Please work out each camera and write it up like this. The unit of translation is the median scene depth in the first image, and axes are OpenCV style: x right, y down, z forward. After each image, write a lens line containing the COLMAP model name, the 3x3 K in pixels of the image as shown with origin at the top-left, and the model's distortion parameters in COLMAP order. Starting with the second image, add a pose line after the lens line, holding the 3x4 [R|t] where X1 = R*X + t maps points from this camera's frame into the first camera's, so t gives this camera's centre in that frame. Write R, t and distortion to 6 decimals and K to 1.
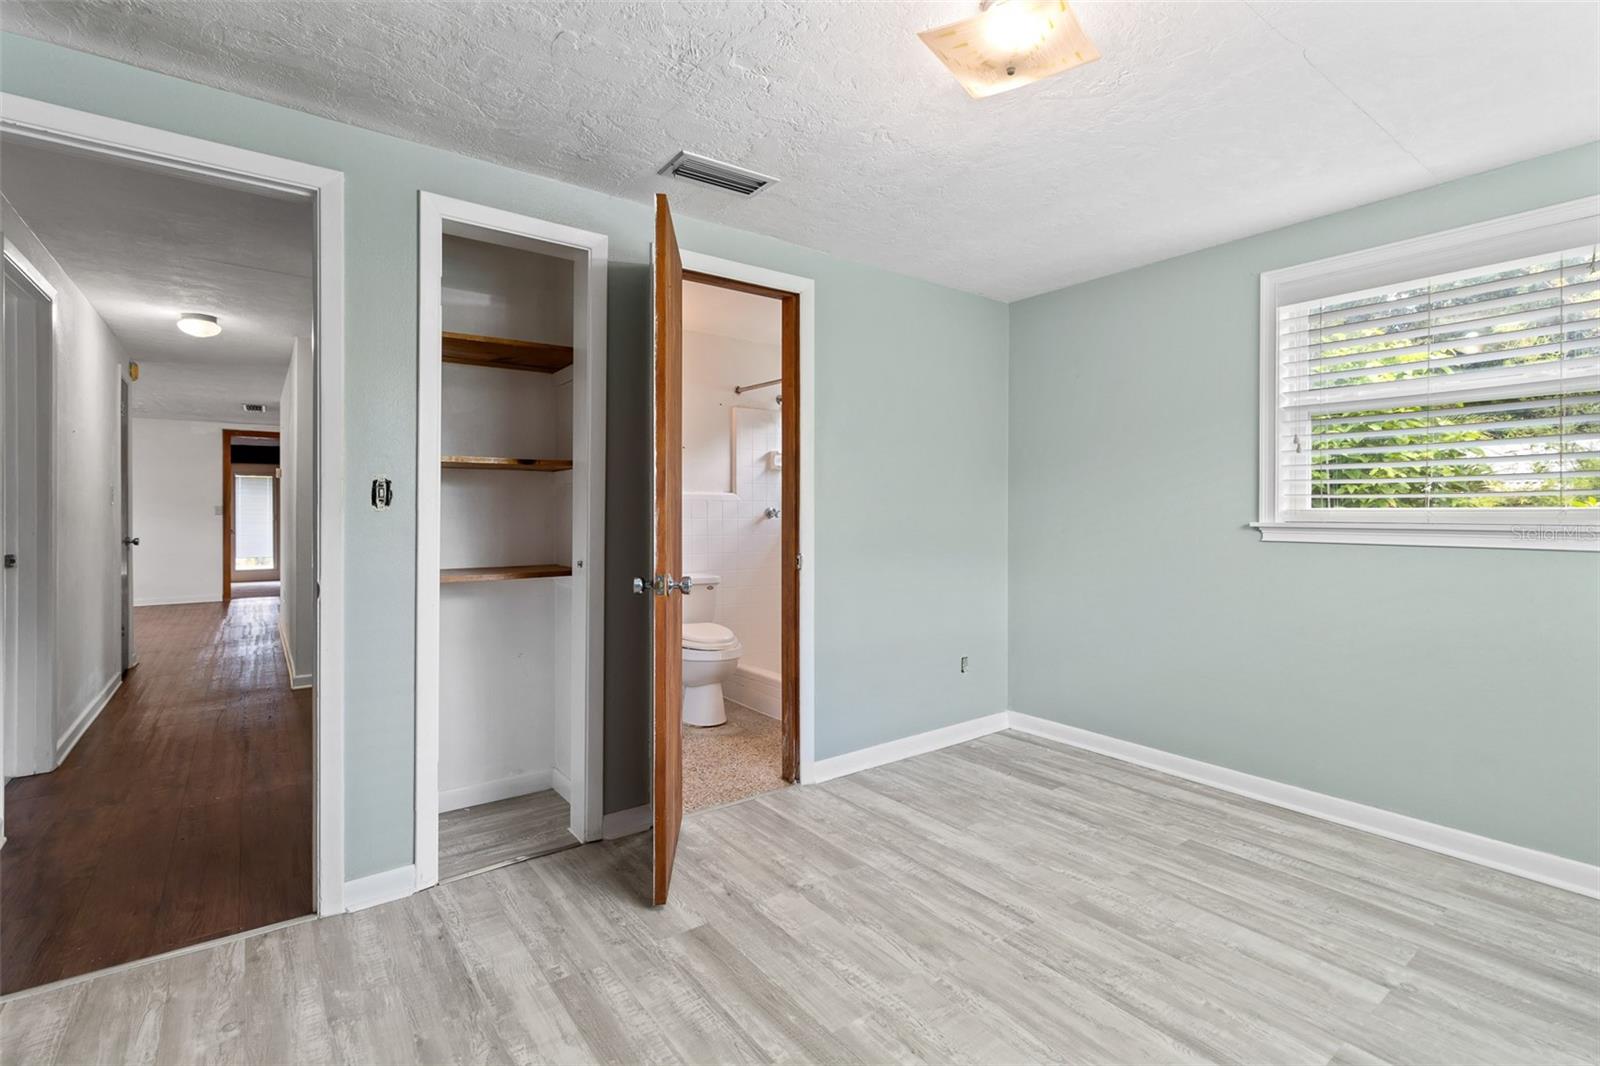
lens RADIAL K [[755.5, 0, 812.0], [0, 755.5, 512.0], [0, 0, 1]] dist [0.001885, -0.001555]
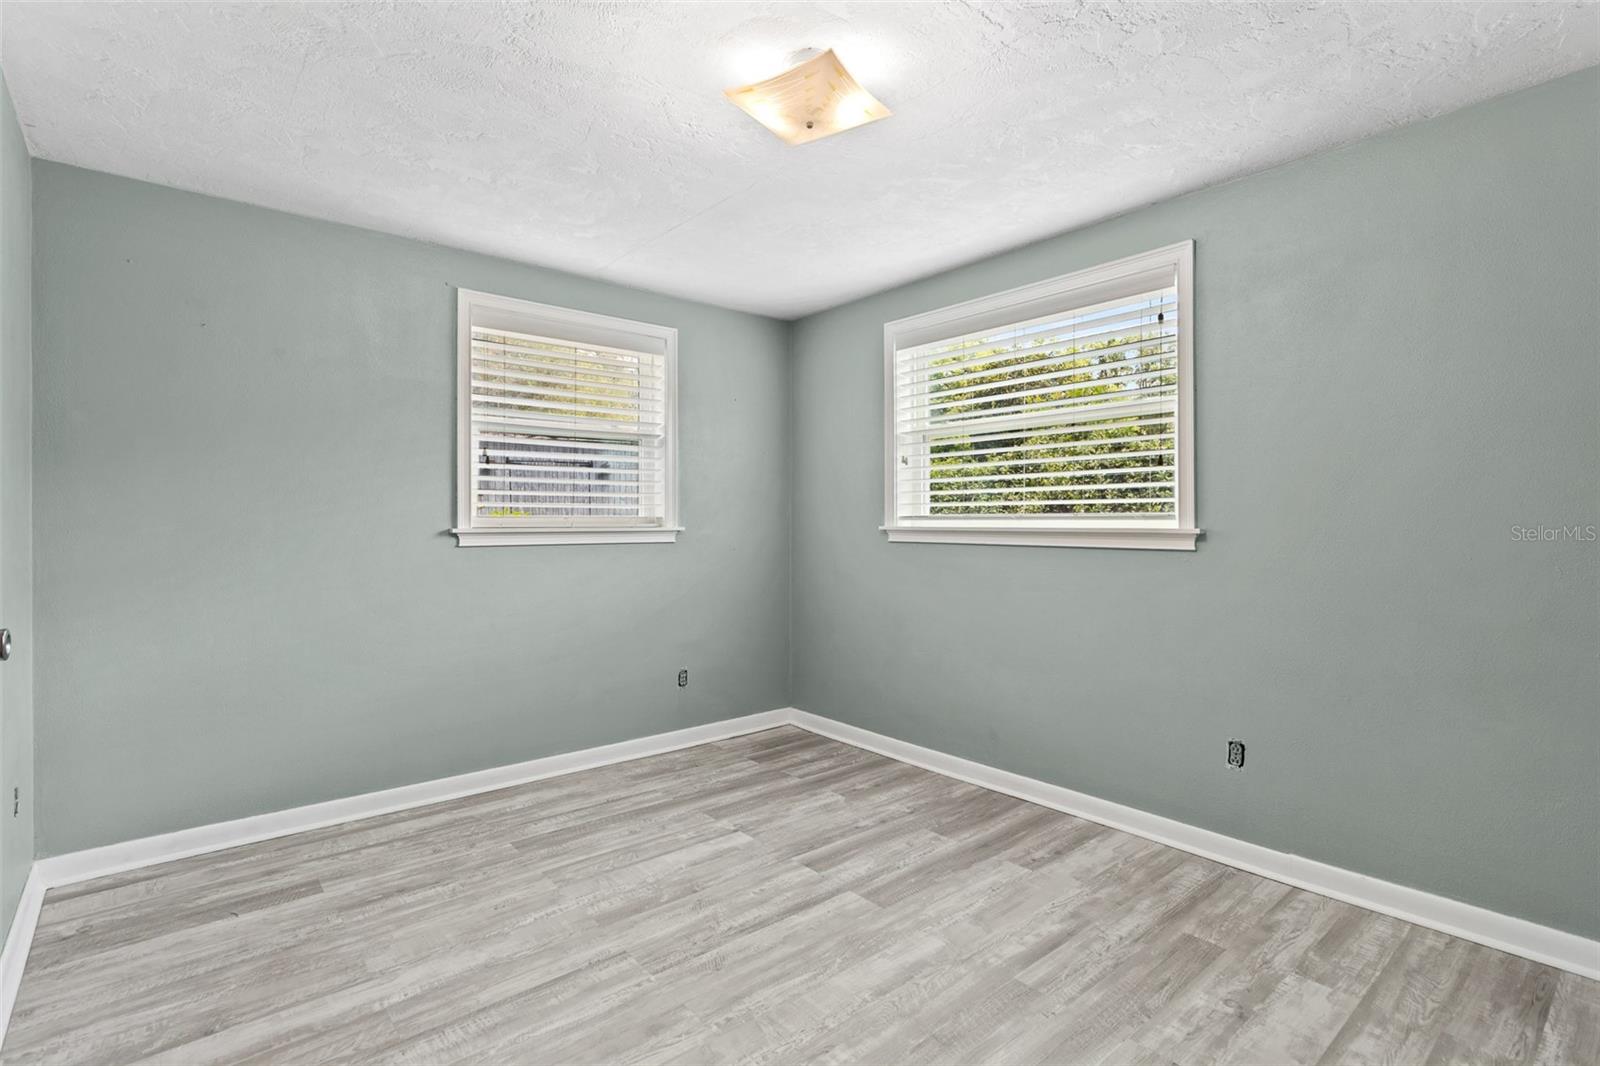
lens RADIAL K [[755.5, 0, 812.0], [0, 755.5, 512.0], [0, 0, 1]] dist [0.001885, -0.001555]
pose [[-0.065597, 0.009706, 0.997799, -0.541230], [0.001045, 0.999953, -0.009658, 0.001391], [-0.997846, 0.000409, -0.065604, 0.667251]]
